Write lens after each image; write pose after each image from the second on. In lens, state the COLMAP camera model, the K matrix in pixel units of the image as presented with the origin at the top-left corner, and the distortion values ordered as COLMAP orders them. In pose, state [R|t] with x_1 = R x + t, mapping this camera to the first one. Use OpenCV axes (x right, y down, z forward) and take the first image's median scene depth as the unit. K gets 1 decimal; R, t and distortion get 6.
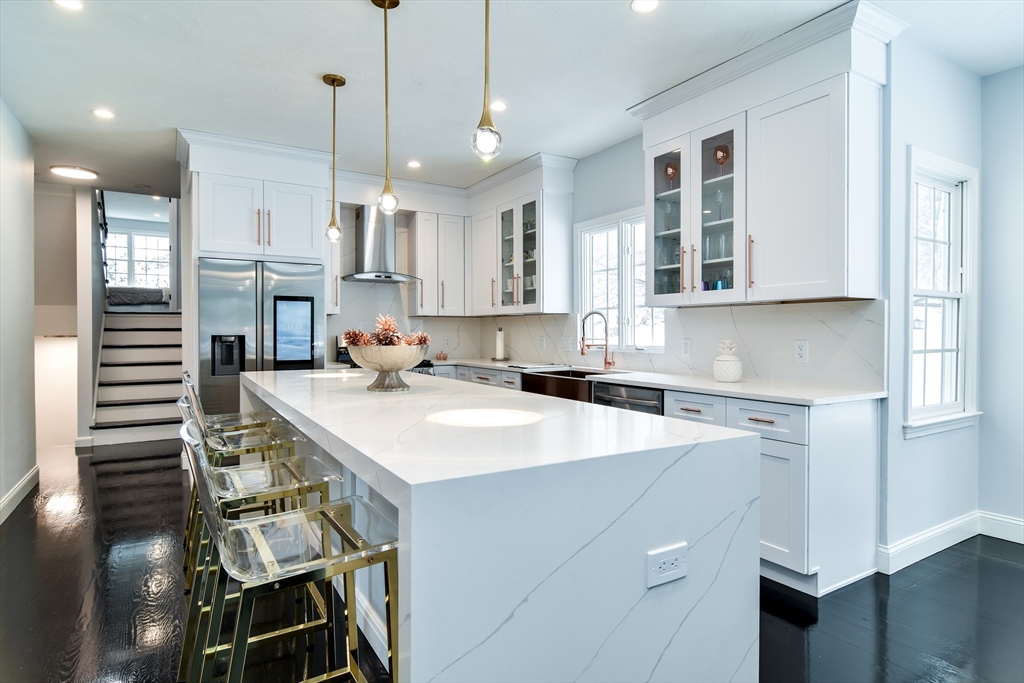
lens RADIAL K [[551.2, 0, 504.8], [0, 551.2, 334.2], [0, 0, 1]] dist [0.005315, -0.006312]
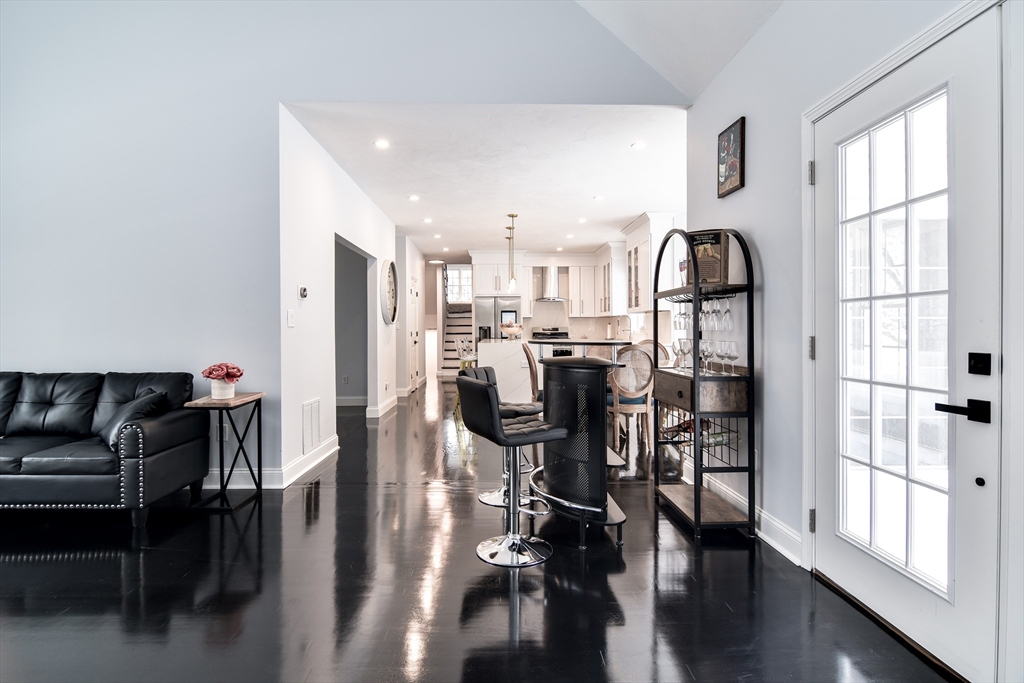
lens RADIAL K [[551.2, 0, 506.6], [0, 551.2, 342.2], [0, 0, 1]] dist [0.005315, -0.006312]
pose [[0.866039, 0.008898, -0.499898, 0.783093], [-0.001141, 0.999874, 0.015821, 0.030833], [0.499976, -0.013131, 0.865940, -1.058968]]
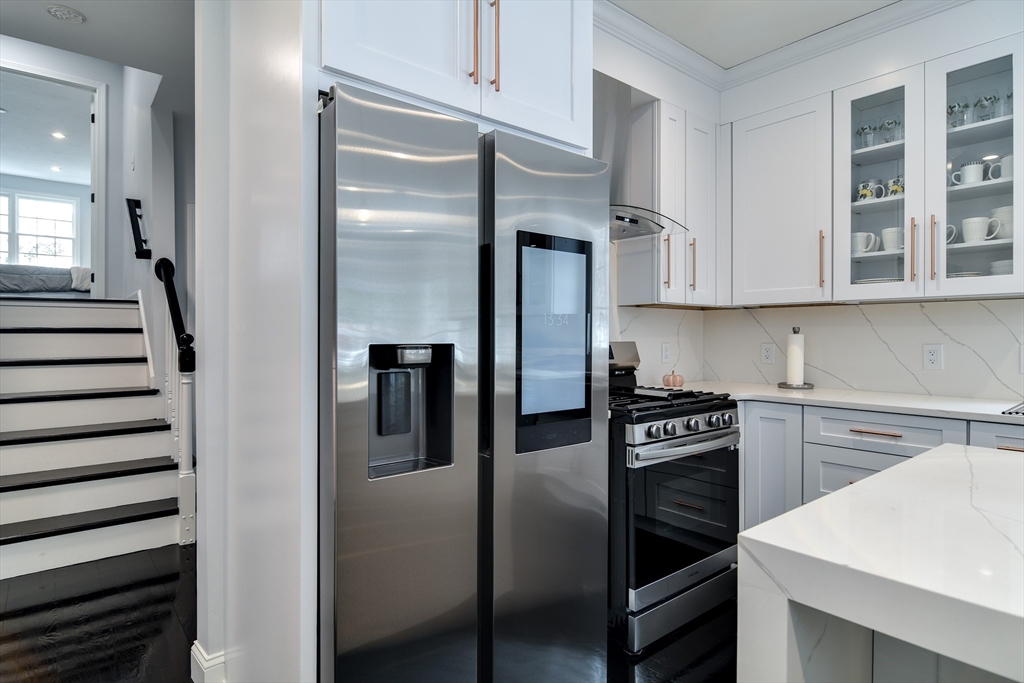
lens RADIAL K [[551.2, 0, 512.7], [0, 551.2, 339.5], [0, 0, 1]] dist [0.005315, -0.006312]
pose [[0.988900, -0.000661, 0.148578, -0.434315], [0.000185, 0.999995, 0.003220, -0.001853], [-0.148580, -0.003157, 0.988895, 0.596530]]
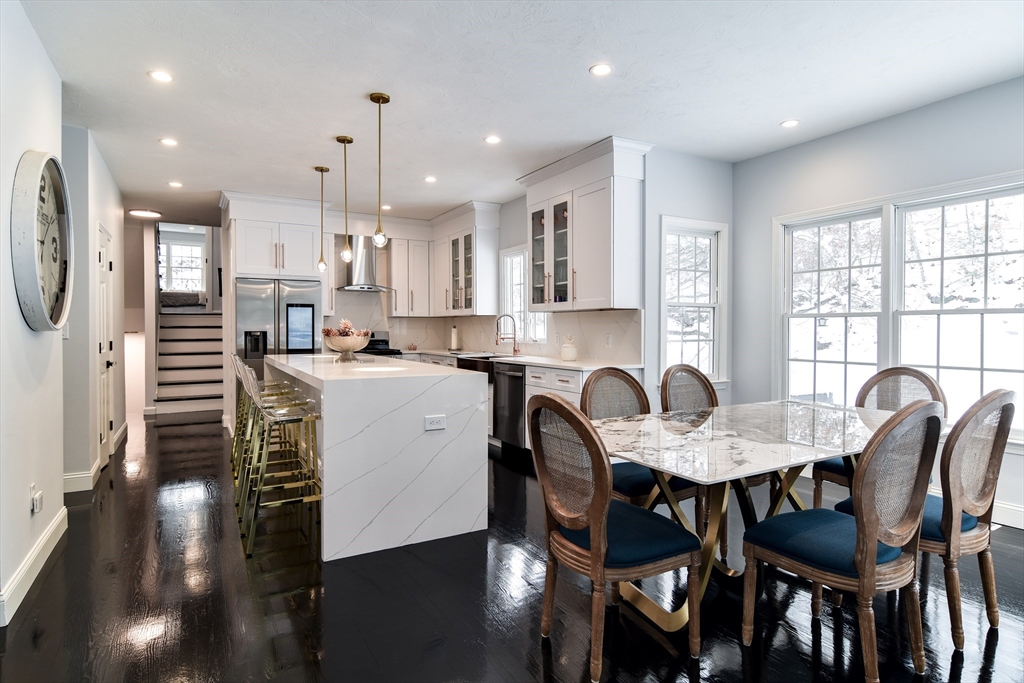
lens RADIAL K [[551.2, 0, 491.1], [0, 551.2, 337.1], [0, 0, 1]] dist [0.005315, -0.006312]
pose [[0.998736, 0.000303, -0.050269, 0.173608], [0.000242, 0.999941, 0.010838, 0.001693], [0.050270, -0.010836, 0.998677, -0.381422]]
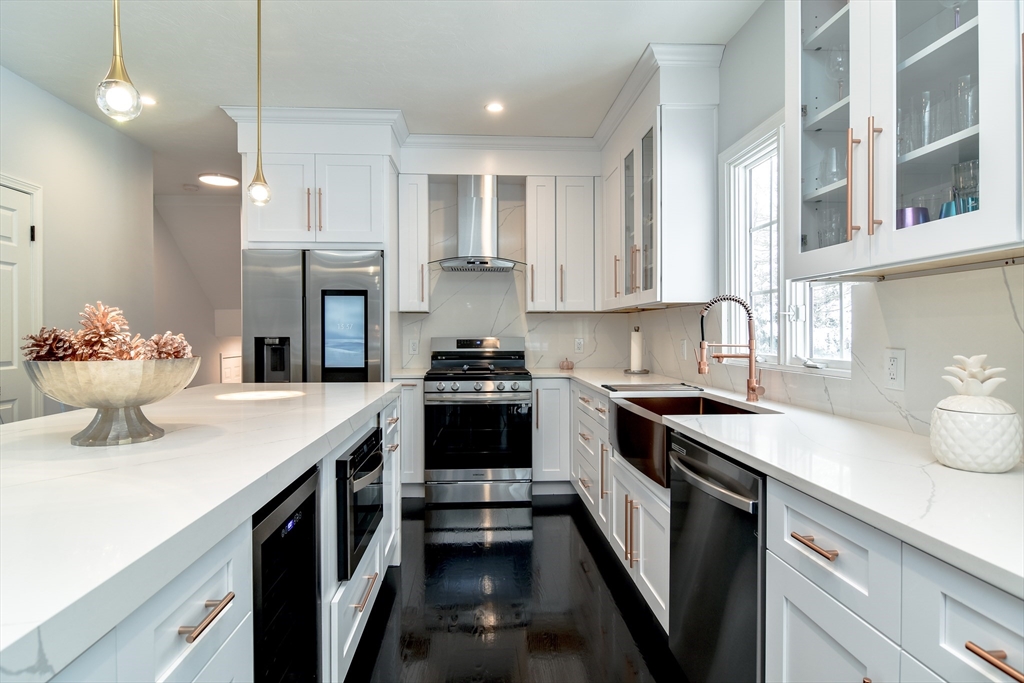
lens RADIAL K [[551.2, 0, 504.0], [0, 551.2, 340.4], [0, 0, 1]] dist [0.005315, -0.006312]
pose [[0.889011, 0.005378, -0.457854, 0.193998], [-0.000016, 0.999931, 0.011712, -0.002820], [0.457886, -0.010405, 0.888950, 0.349963]]
